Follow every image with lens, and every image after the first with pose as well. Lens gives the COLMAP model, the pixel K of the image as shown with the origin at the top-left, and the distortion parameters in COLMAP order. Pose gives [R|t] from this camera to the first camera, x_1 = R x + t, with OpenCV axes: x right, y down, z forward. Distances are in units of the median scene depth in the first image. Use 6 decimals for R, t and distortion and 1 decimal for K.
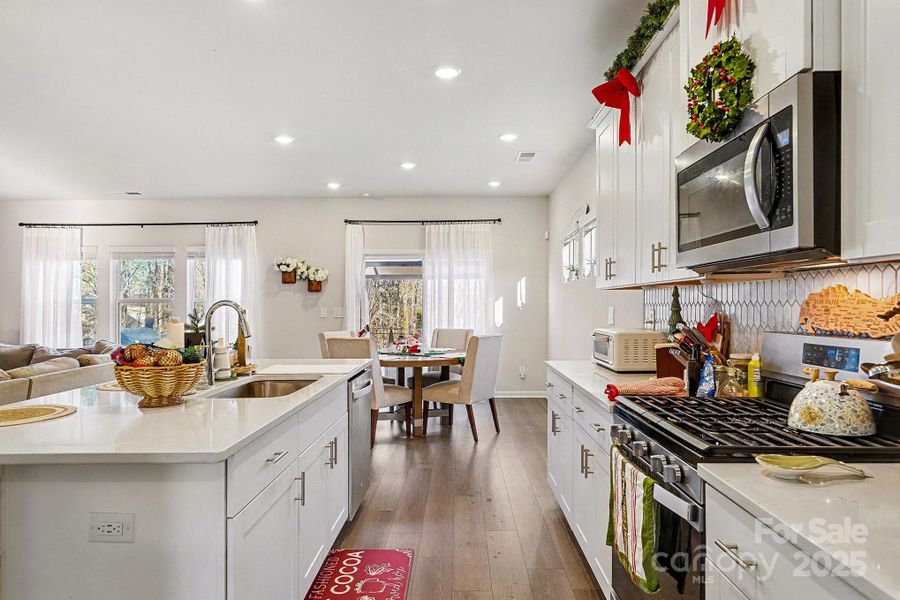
lens RADIAL K [[420.9, 0, 452.4], [0, 420.9, 304.7], [0, 0, 1]] dist [-0.001436, 0.000312]
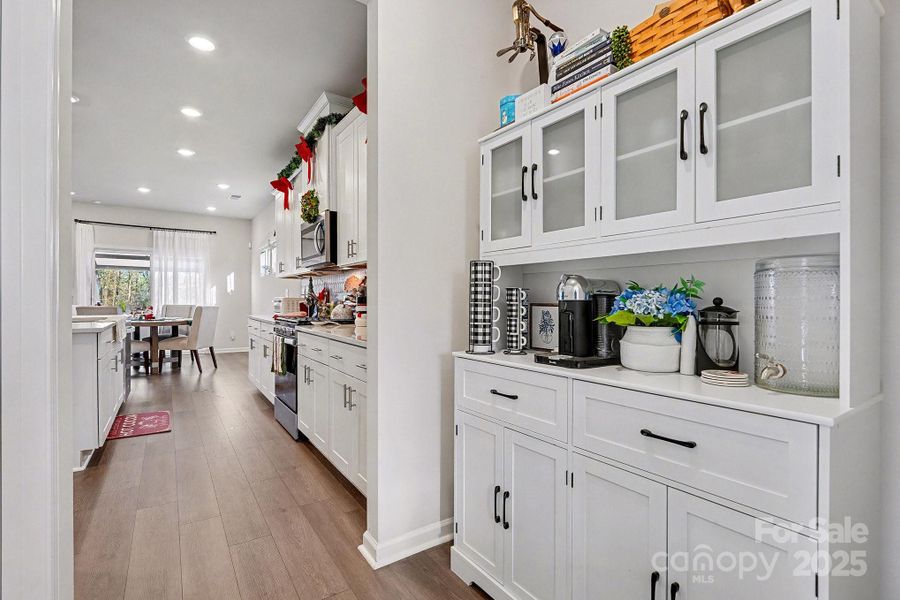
lens RADIAL K [[420.9, 0, 456.3], [0, 420.9, 308.4], [0, 0, 1]] dist [-0.001436, 0.000312]
pose [[0.788242, -0.001948, 0.615363, -0.155577], [0.005893, 0.999973, -0.004383, 0.092539], [-0.615338, 0.007081, 0.788232, -0.826912]]
